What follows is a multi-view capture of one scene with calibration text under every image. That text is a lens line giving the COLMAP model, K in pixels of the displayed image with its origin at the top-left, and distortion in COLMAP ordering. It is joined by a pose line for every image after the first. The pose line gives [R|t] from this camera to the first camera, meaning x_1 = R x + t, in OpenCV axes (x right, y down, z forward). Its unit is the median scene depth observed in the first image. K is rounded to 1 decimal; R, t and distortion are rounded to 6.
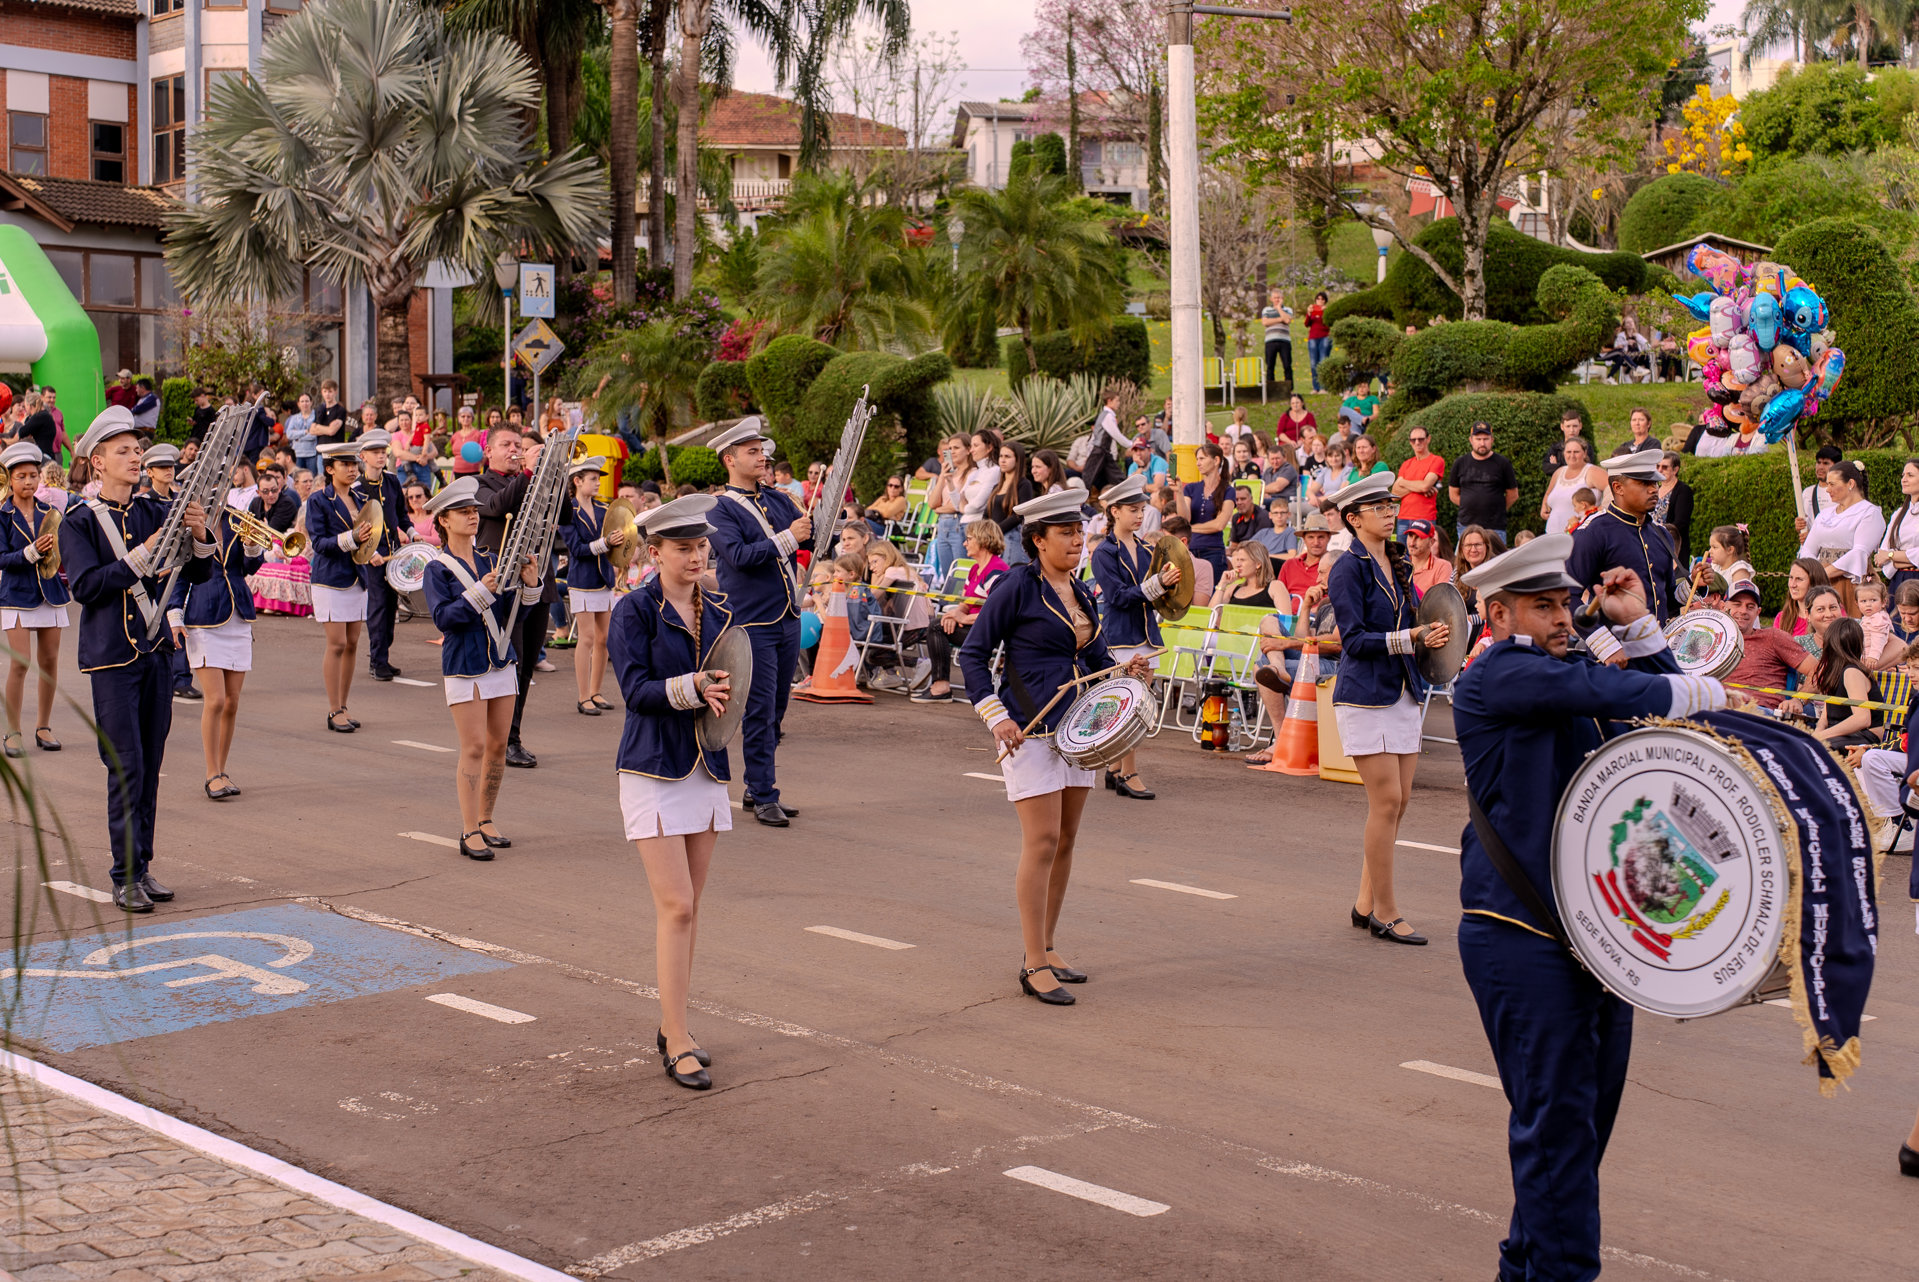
lens RADIAL K [[2880.5, 0, 959.5], [0, 2880.5, 641.0], [0, 0, 1]] dist [-0.006418, 0.021388]
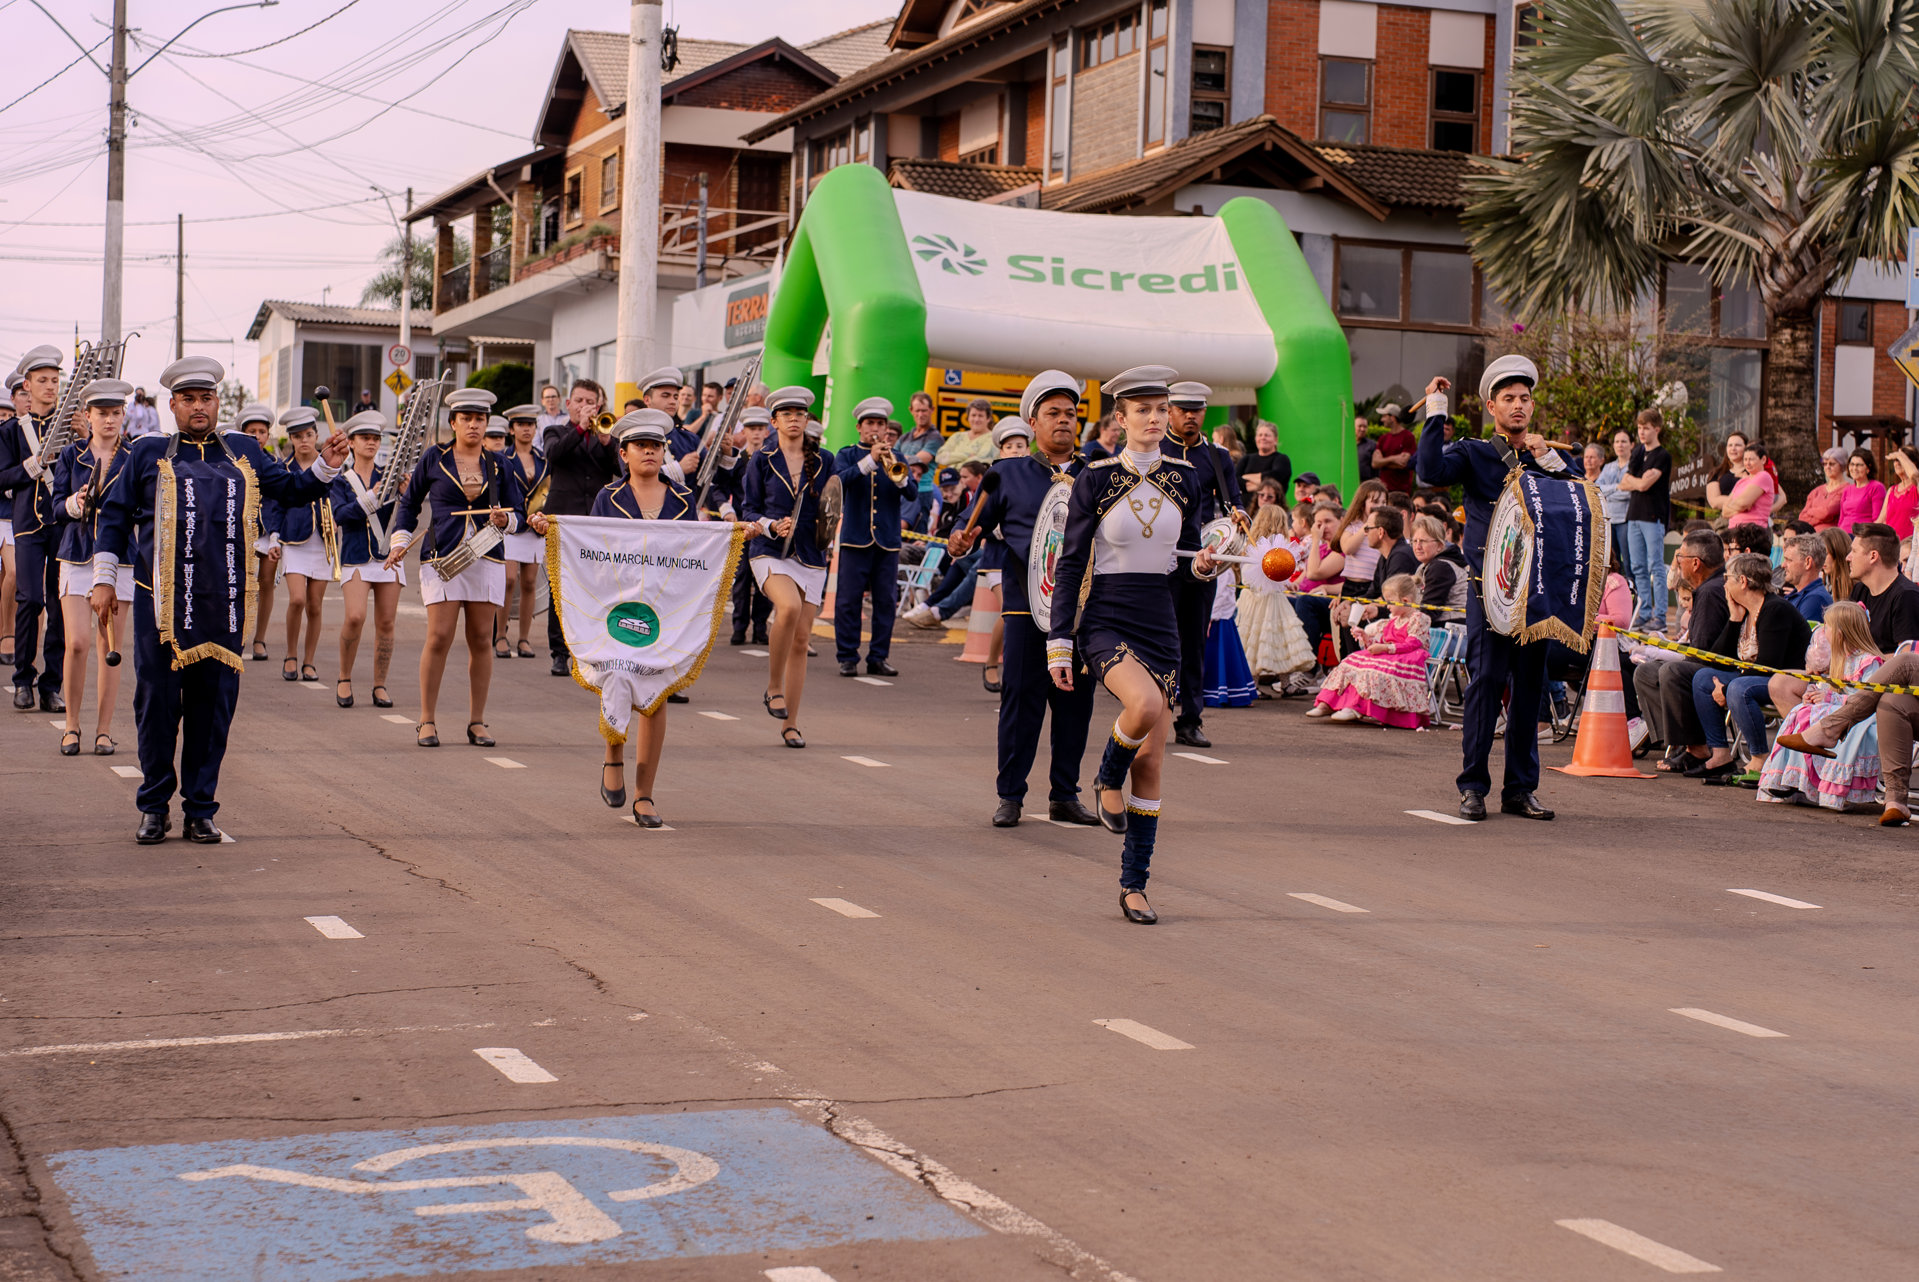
lens RADIAL K [[4091.2, 0, 1014.0], [0, 4091.2, 644.9], [0, 0, 1]] dist [-0.012325, 0.268457]
pose [[0.907496, 0.031071, -0.418909, 0.053569], [-0.051562, 0.997959, -0.037681, 0.008298], [0.416883, 0.055795, 0.907246, 0.081369]]
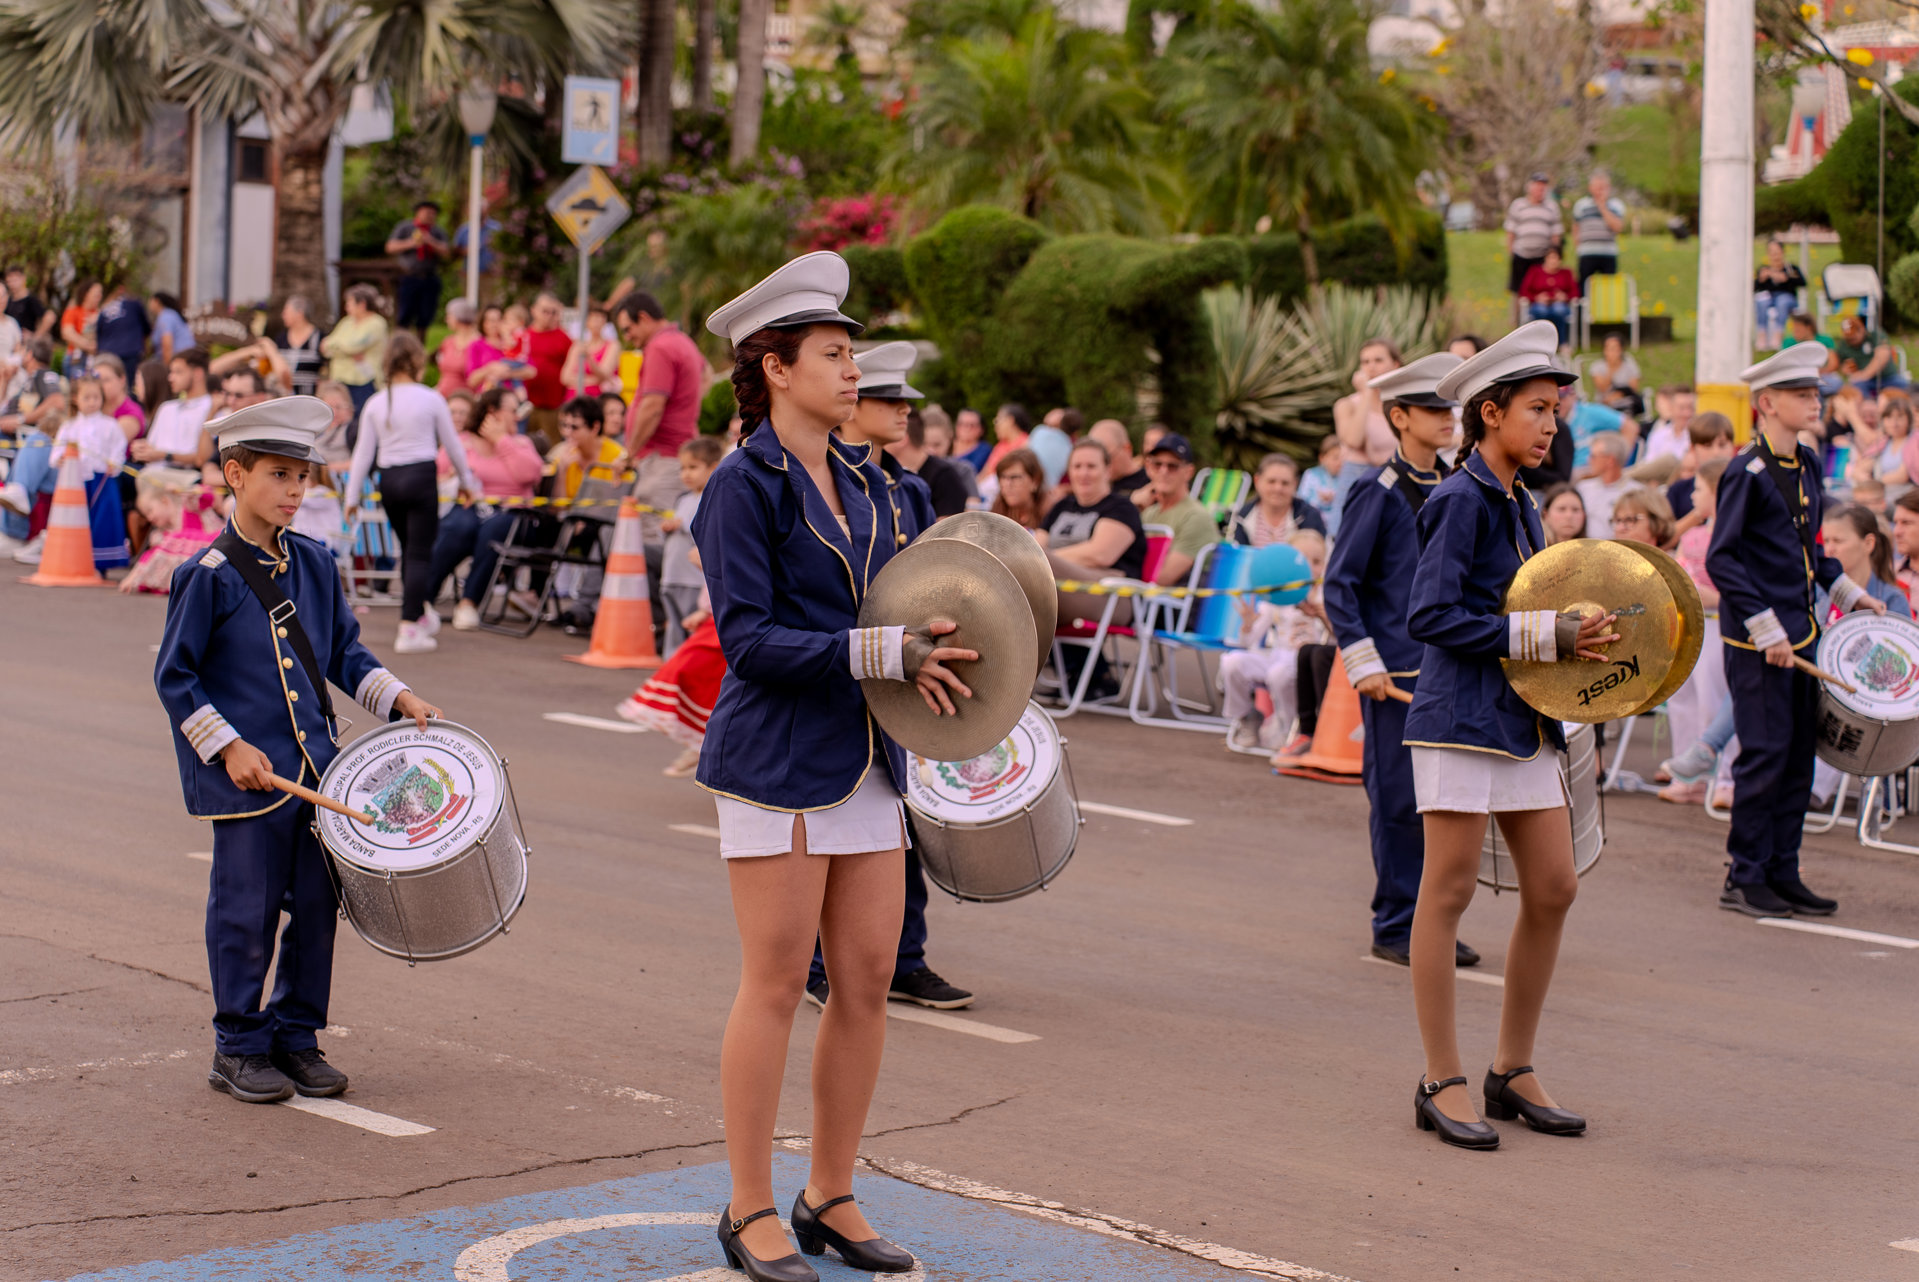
lens RADIAL K [[4090.4, 0, 959.5], [0, 4090.4, 641.0], [0, 0, 1]] dist [-0.022941, 0.260665]
pose [[0.999428, 0.032627, 0.008891, -0.069249], [-0.032486, 0.999351, -0.015541, 0.004426], [-0.009392, 0.015243, 0.999840, 0.097766]]
